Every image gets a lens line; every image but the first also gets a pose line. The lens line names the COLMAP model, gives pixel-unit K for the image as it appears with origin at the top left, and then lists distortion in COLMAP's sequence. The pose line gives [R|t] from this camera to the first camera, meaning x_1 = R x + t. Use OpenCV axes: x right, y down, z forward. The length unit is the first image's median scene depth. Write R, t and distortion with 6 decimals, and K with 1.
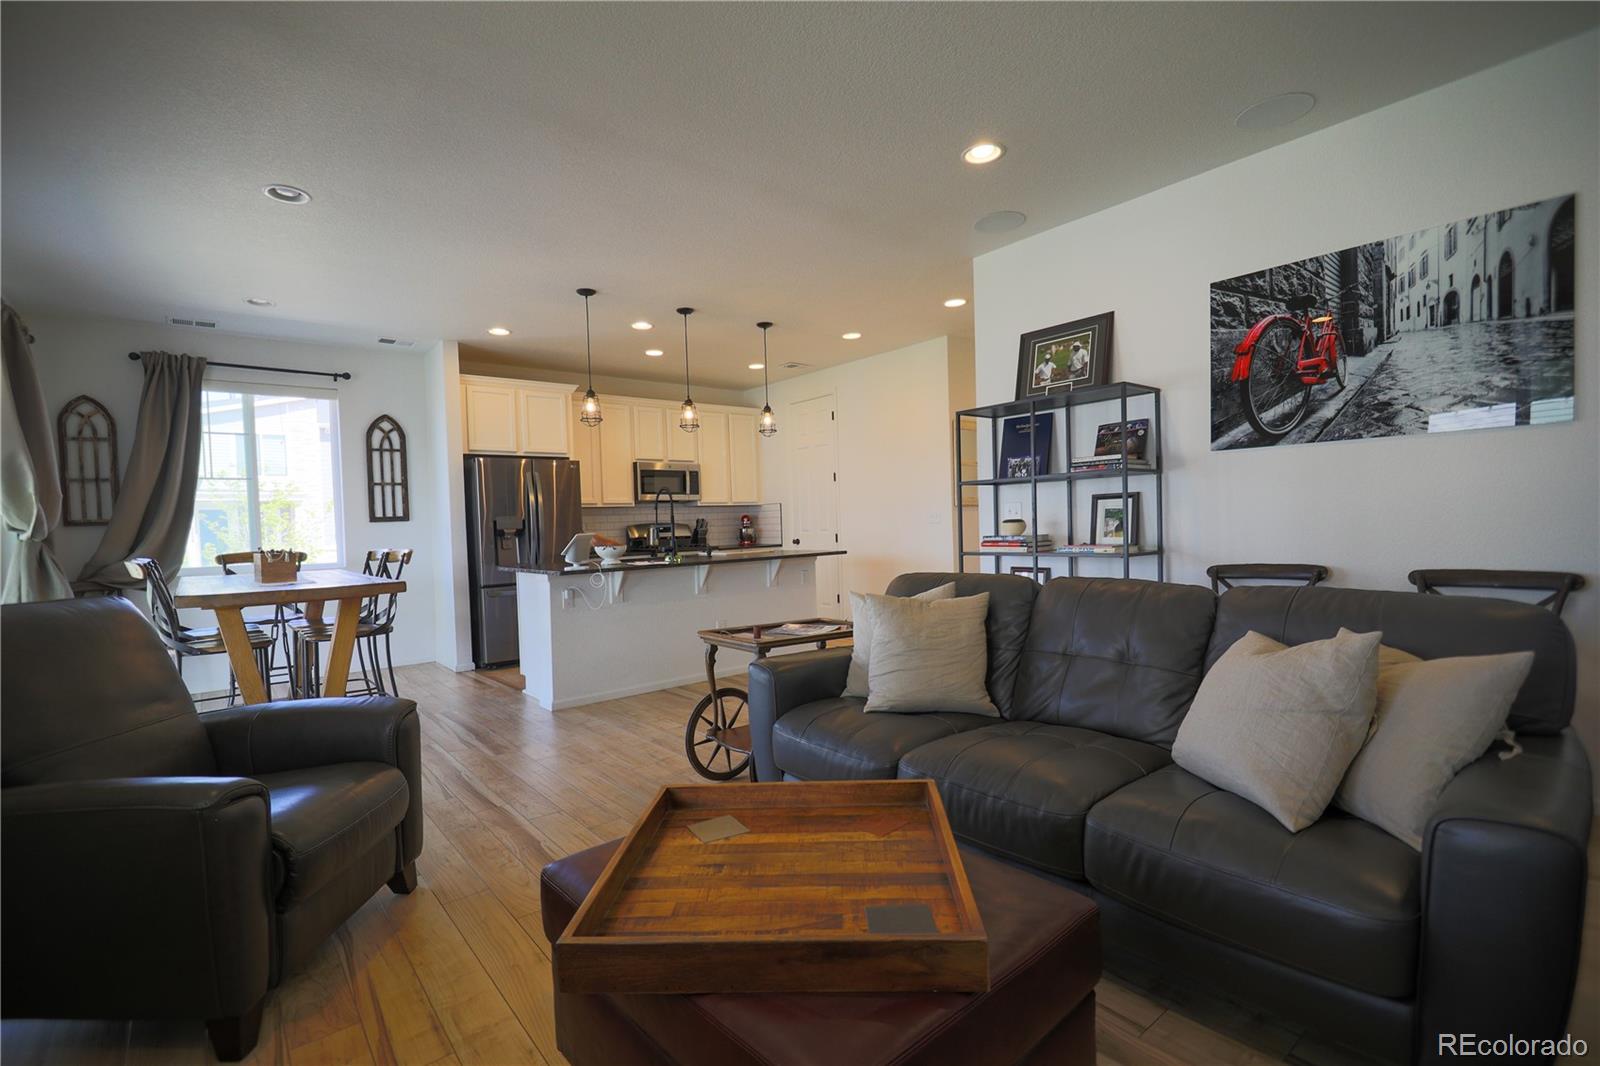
lens RADIAL K [[727.6, 0, 788.4], [0, 727.6, 555.5], [0, 0, 1]] dist [-0.000835, -0.002488]
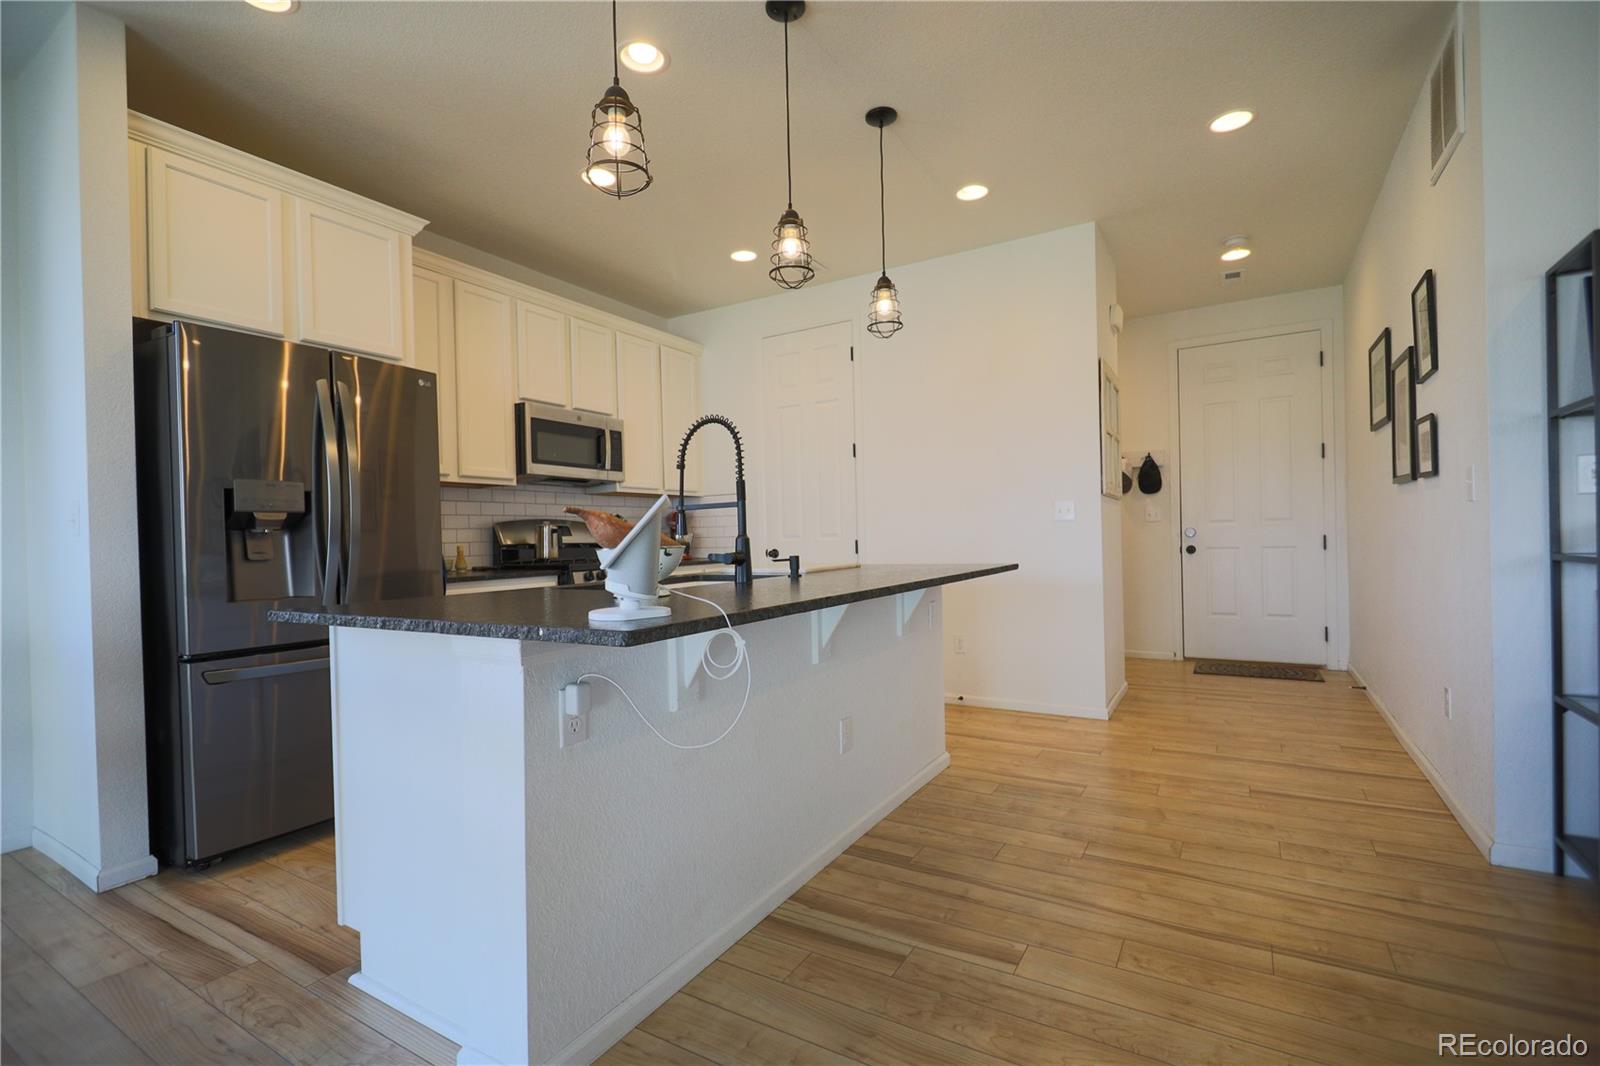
lens RADIAL K [[727.6, 0, 792.1], [0, 727.6, 552.9], [0, 0, 1]] dist [-0.000835, -0.002488]
pose [[0.941734, 0.004373, 0.336330, -0.229154], [0.006897, 0.999454, -0.032307, 0.001419], [-0.336288, 0.032745, 0.941190, 0.487530]]
